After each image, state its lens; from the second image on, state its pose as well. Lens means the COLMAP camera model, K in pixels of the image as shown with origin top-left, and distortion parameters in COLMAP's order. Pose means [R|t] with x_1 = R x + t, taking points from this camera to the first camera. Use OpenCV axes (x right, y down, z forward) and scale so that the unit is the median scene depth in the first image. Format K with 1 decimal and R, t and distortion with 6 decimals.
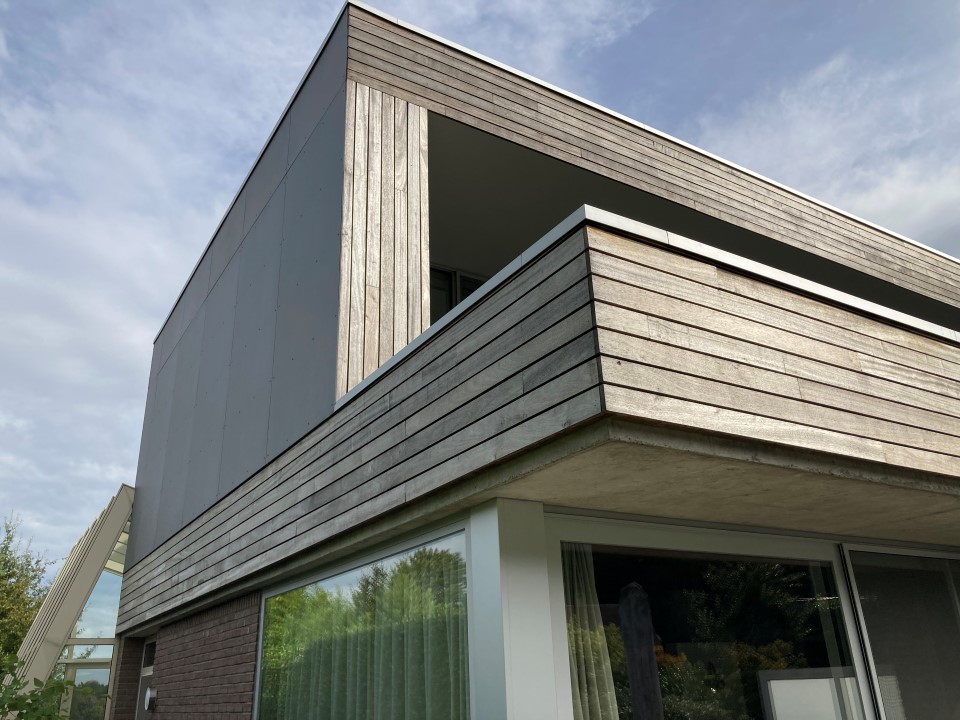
lens RADIAL K [[780.2, 0, 480.0], [0, 780.2, 360.0], [0, 0, 1]] dist [0.077731, -0.001427]
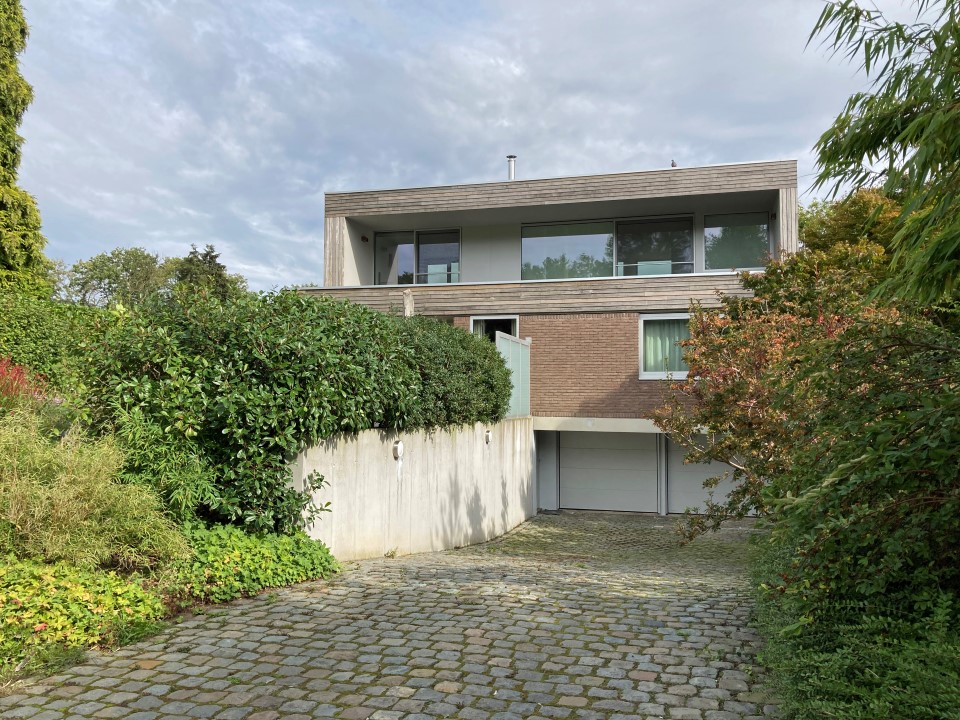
lens RADIAL K [[782.9, 0, 480.0], [0, 782.9, 360.0], [0, 0, 1]] dist [0.000854, 0.001260]
pose [[0.668153, -0.006652, -0.743994, 3.479290], [0.248389, 0.944585, 0.214623, -0.343759], [0.701338, -0.328200, 0.632780, -1.276843]]
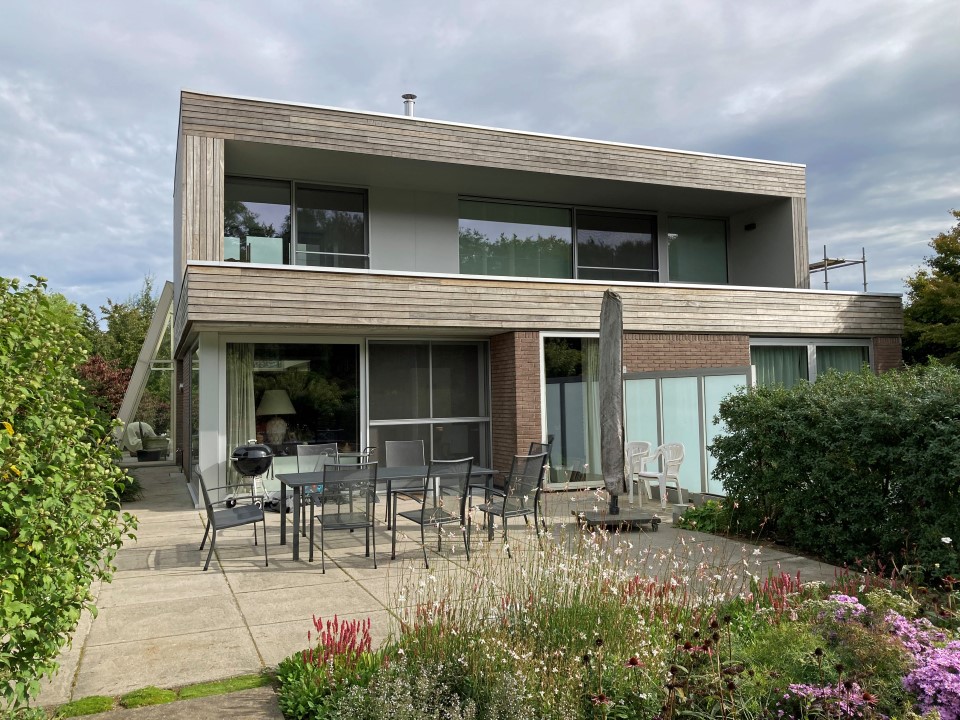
lens RADIAL K [[782.9, 0, 480.0], [0, 782.9, 360.0], [0, 0, 1]] dist [0.000854, 0.001260]
pose [[0.986048, 0.013399, -0.165918, 1.082219], [0.044188, 0.939923, 0.338515, -0.484510], [0.160486, -0.341124, 0.926217, -1.190432]]
